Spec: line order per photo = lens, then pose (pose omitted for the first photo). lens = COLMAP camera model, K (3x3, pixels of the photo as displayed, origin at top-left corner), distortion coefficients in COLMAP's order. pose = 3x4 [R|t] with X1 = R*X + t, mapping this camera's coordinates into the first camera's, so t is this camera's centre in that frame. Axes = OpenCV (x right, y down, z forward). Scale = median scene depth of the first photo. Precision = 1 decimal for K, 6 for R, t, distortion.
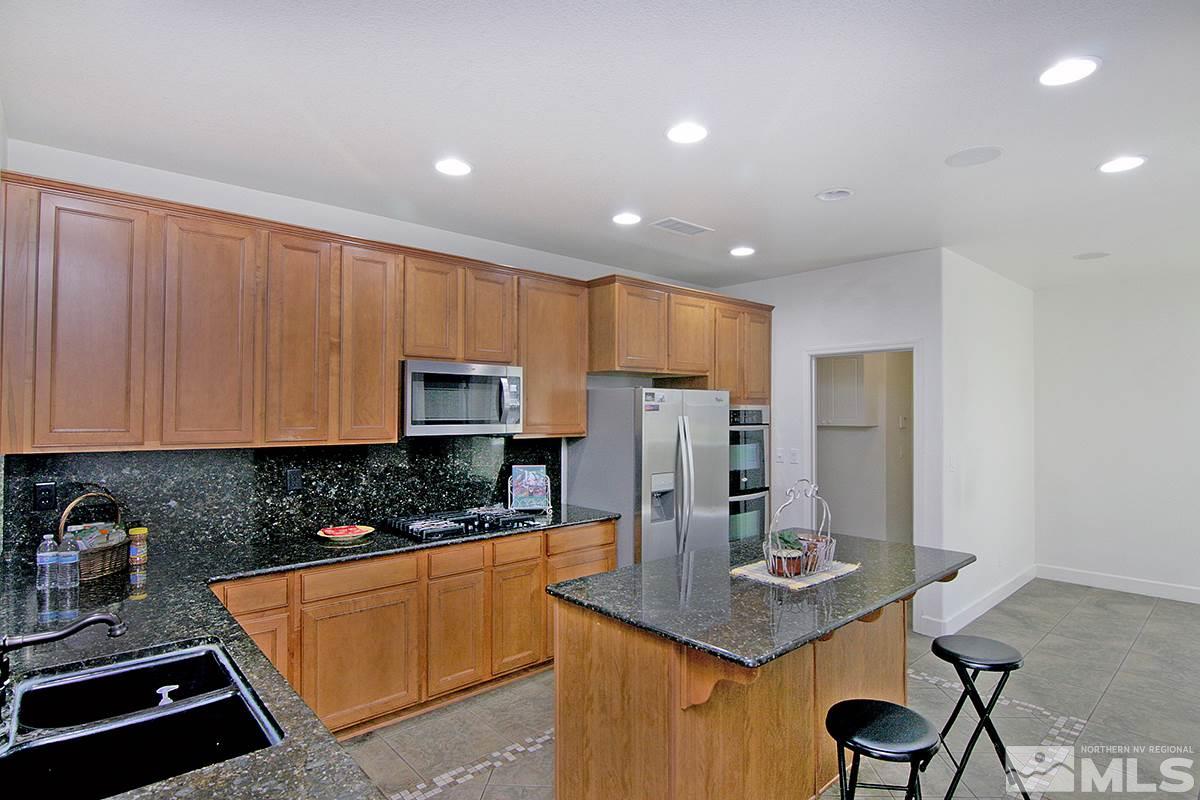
lens RADIAL K [[626.8, 0, 597.6], [0, 626.8, 395.7], [0, 0, 1]] dist [-0.000484, -0.018168]
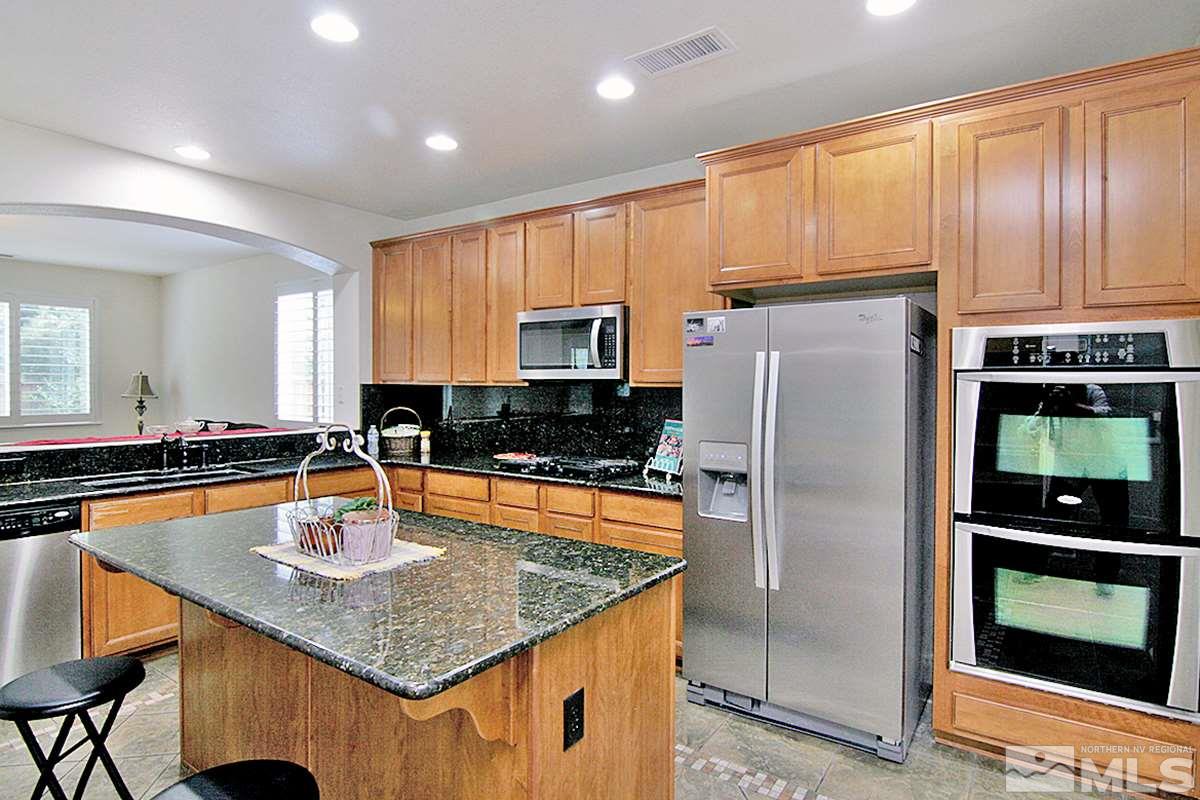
lens RADIAL K [[626.8, 0, 597.6], [0, 626.8, 395.7], [0, 0, 1]] dist [-0.000484, -0.018168]
pose [[0.208856, 0.016465, -0.977808, 0.775417], [0.020509, 0.999565, 0.021212, 0.065736], [0.977731, -0.024484, 0.208427, 0.822187]]
